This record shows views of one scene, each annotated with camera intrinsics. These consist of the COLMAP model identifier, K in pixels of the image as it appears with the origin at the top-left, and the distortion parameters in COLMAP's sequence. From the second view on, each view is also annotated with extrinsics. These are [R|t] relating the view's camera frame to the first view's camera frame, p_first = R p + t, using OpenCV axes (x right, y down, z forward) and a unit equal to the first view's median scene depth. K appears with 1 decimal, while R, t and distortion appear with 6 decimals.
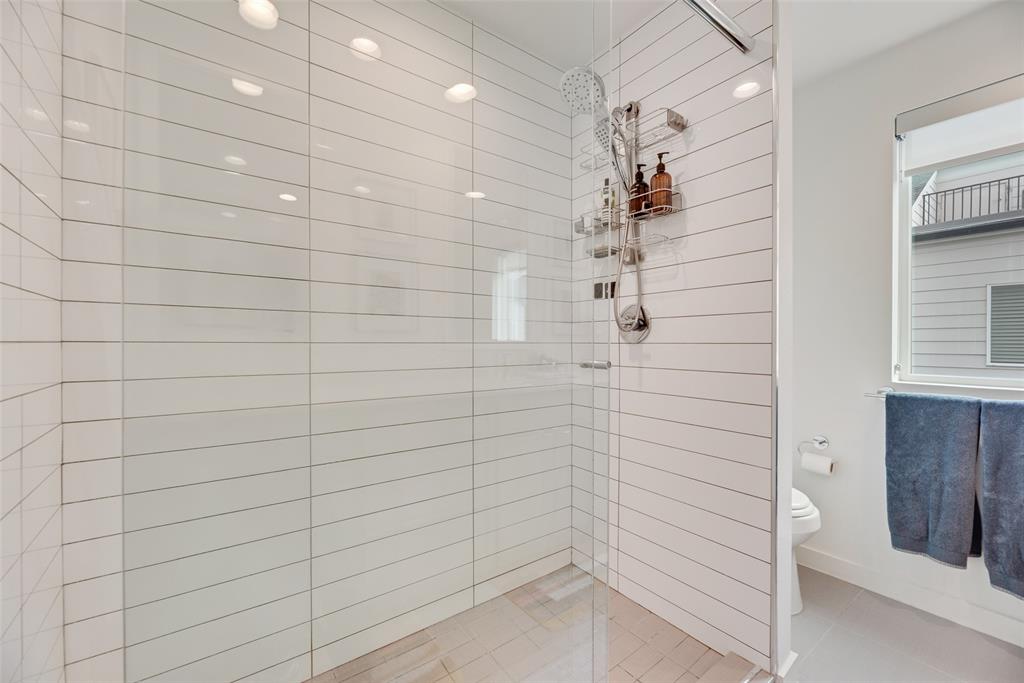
lens RADIAL K [[417.3, 0, 511.5], [0, 417.3, 346.4], [0, 0, 1]] dist [0.002310, -0.000913]
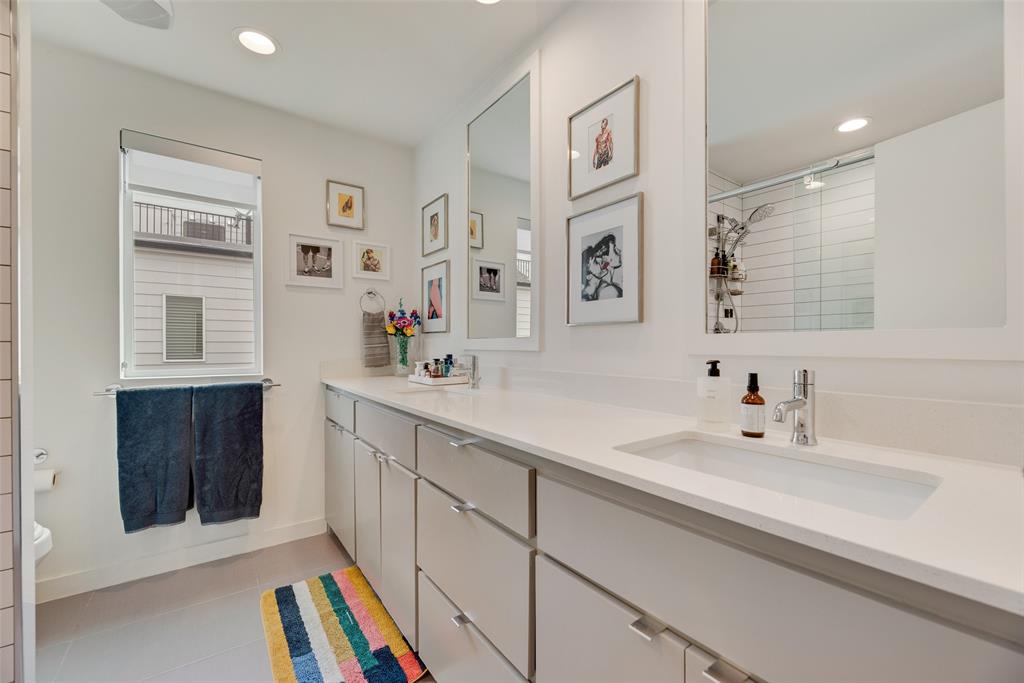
lens RADIAL K [[417.3, 0, 511.9], [0, 417.3, 343.1], [0, 0, 1]] dist [0.002310, -0.000913]
pose [[0.013155, 0.000105, 0.999913, -0.146158], [0.008009, 0.999968, -0.000211, 0.002776], [-0.999881, 0.008011, 0.013154, -0.006236]]
